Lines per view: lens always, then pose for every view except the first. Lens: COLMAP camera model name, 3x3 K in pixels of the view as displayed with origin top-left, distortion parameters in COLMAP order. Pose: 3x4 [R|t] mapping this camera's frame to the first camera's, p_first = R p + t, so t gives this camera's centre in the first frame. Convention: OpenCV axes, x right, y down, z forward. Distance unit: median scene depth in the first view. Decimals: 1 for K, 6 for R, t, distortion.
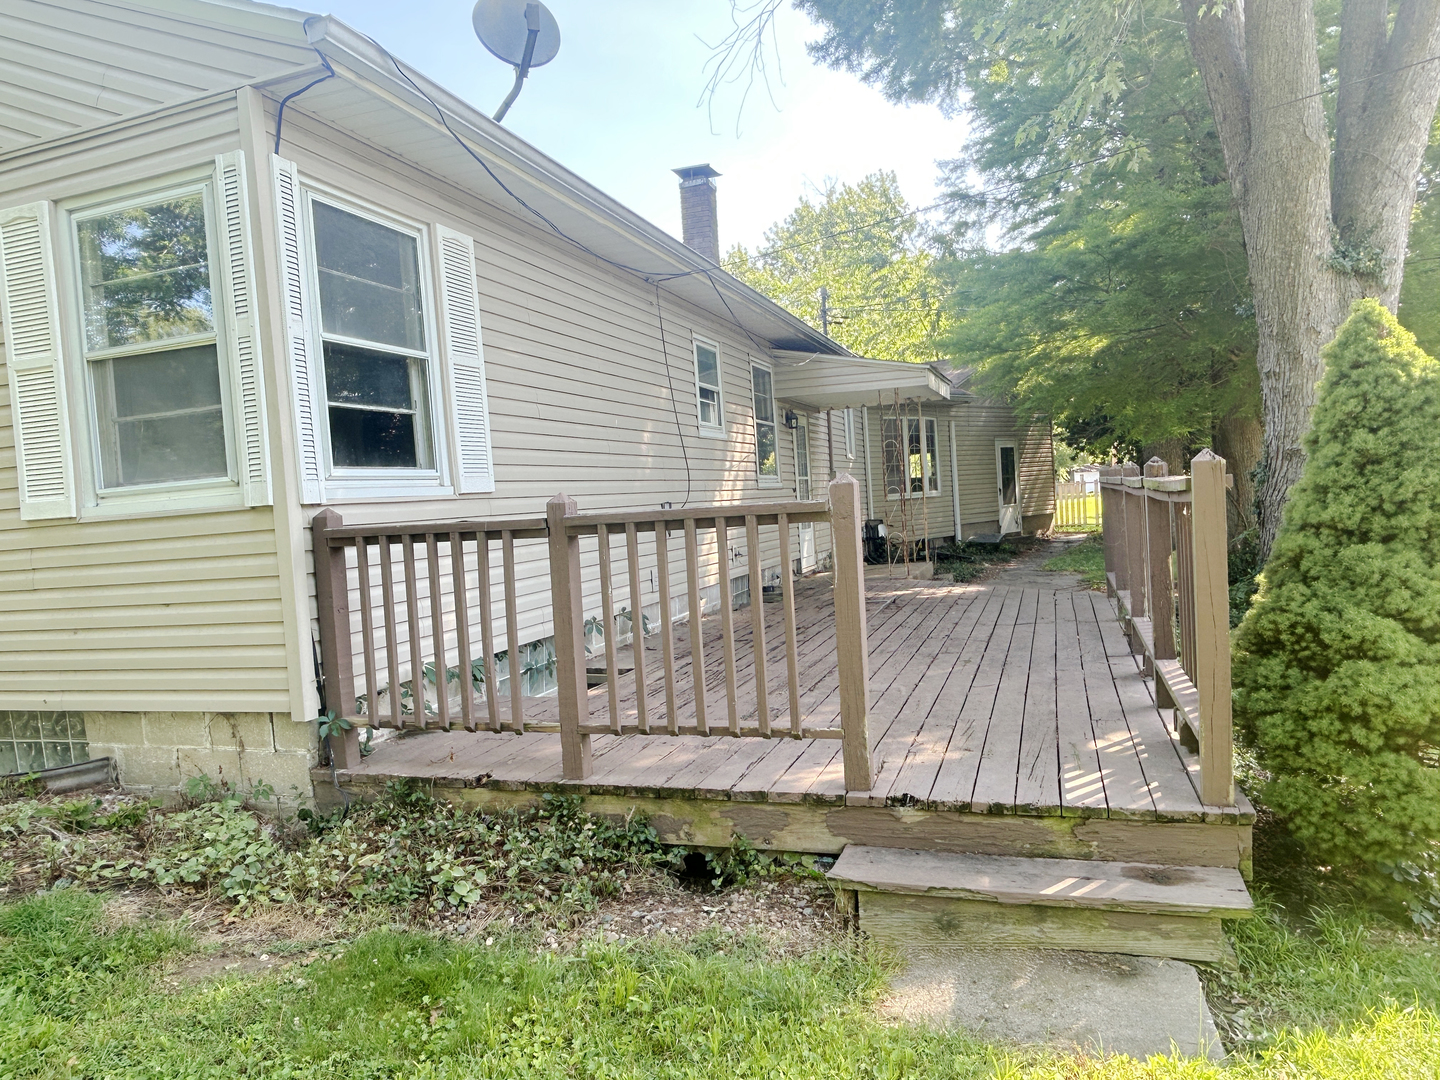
lens RADIAL K [[967.8, 0, 718.3], [0, 967.8, 543.1], [0, 0, 1]] dist [0.029464, 0.000555]
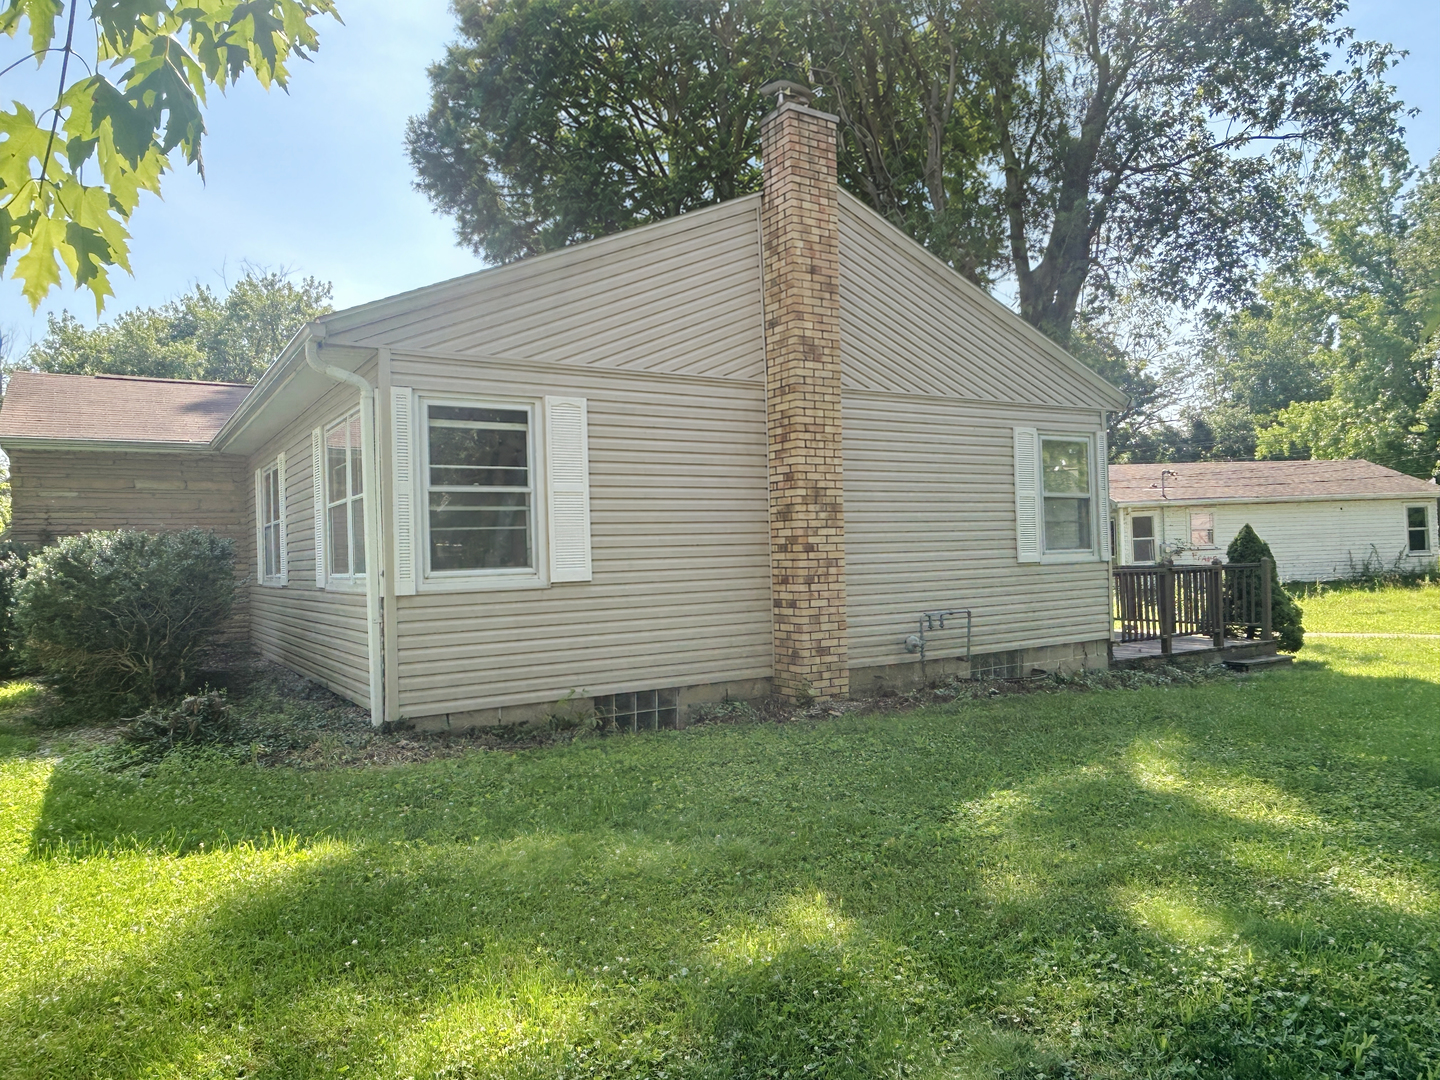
lens RADIAL K [[967.8, 0, 719.7], [0, 967.8, 540.7], [0, 0, 1]] dist [0.029464, 0.000555]
pose [[0.622389, 0.058715, 0.780503, -2.839964], [0.035469, 0.994042, -0.103063, 0.130094], [-0.781904, 0.091829, 0.616599, 0.150286]]
